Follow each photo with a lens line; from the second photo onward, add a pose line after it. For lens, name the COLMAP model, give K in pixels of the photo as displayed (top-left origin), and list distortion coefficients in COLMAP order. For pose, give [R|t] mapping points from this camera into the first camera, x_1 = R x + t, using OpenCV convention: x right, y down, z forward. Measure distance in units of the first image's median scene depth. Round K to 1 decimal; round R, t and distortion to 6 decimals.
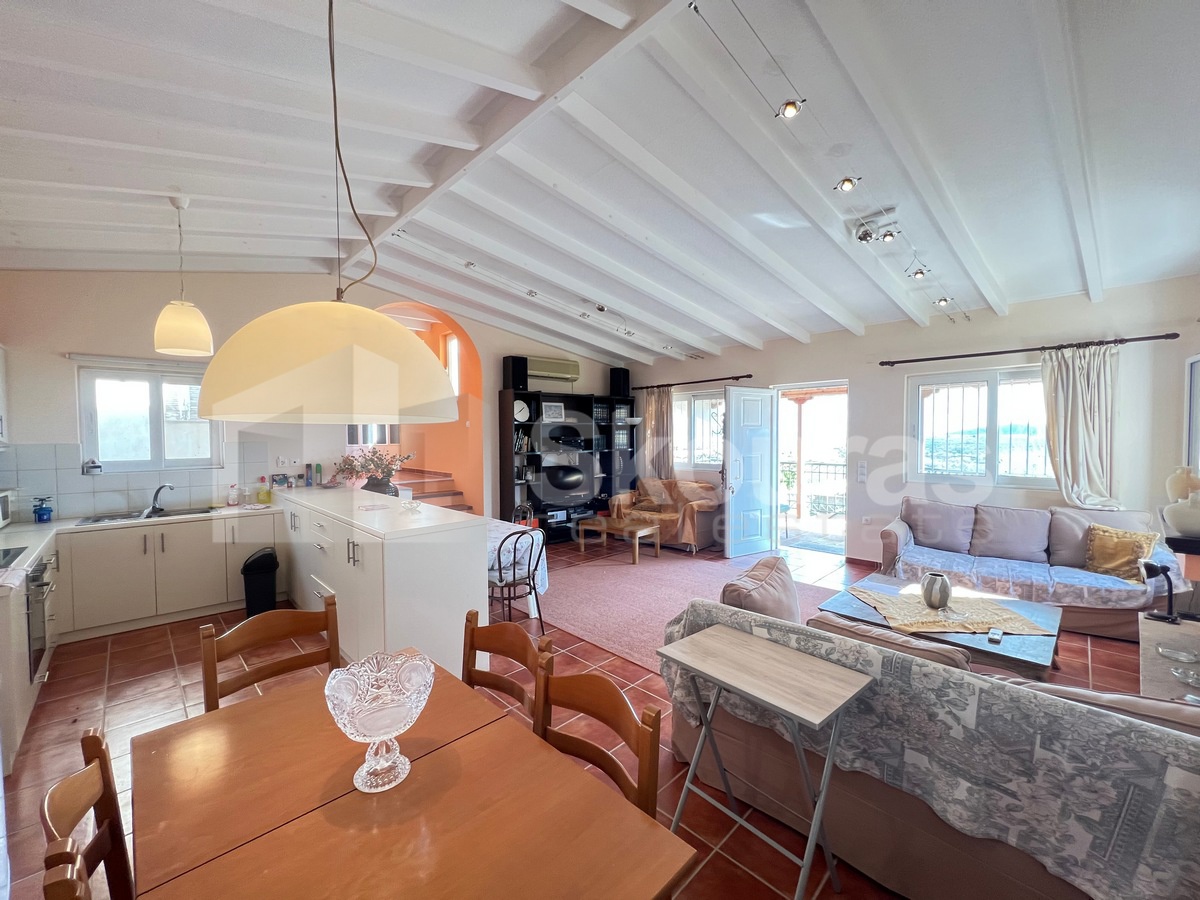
lens RADIAL K [[480.4, 0, 596.1], [0, 480.4, 446.6], [0, 0, 1]] dist [-0.003591, 0.000836]
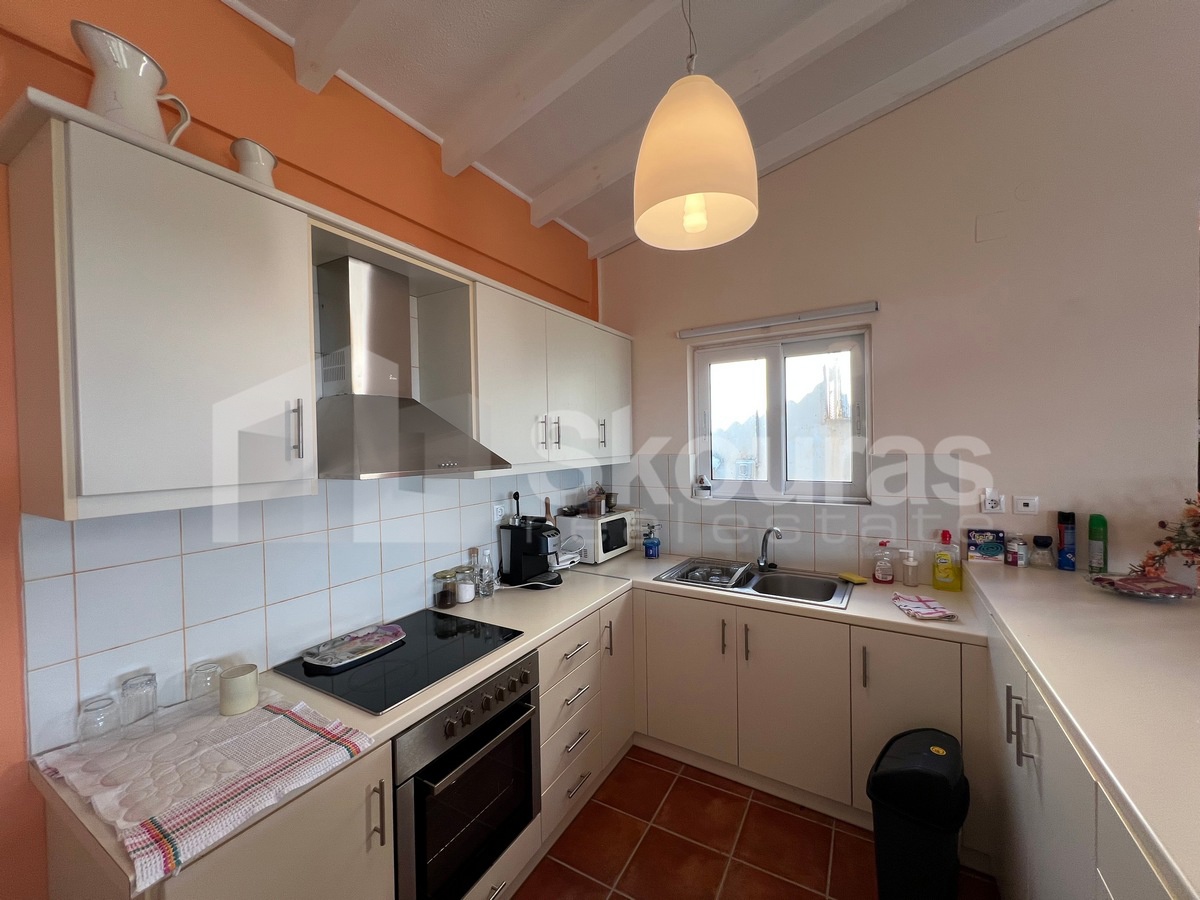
lens RADIAL K [[480.4, 0, 601.1], [0, 480.4, 452.4], [0, 0, 1]] dist [-0.003591, 0.000836]
pose [[0.277065, 0.021336, -0.960614, -0.348667], [-0.006500, 0.999772, 0.020331, -0.018970], [0.960829, 0.000611, 0.277140, 0.557598]]
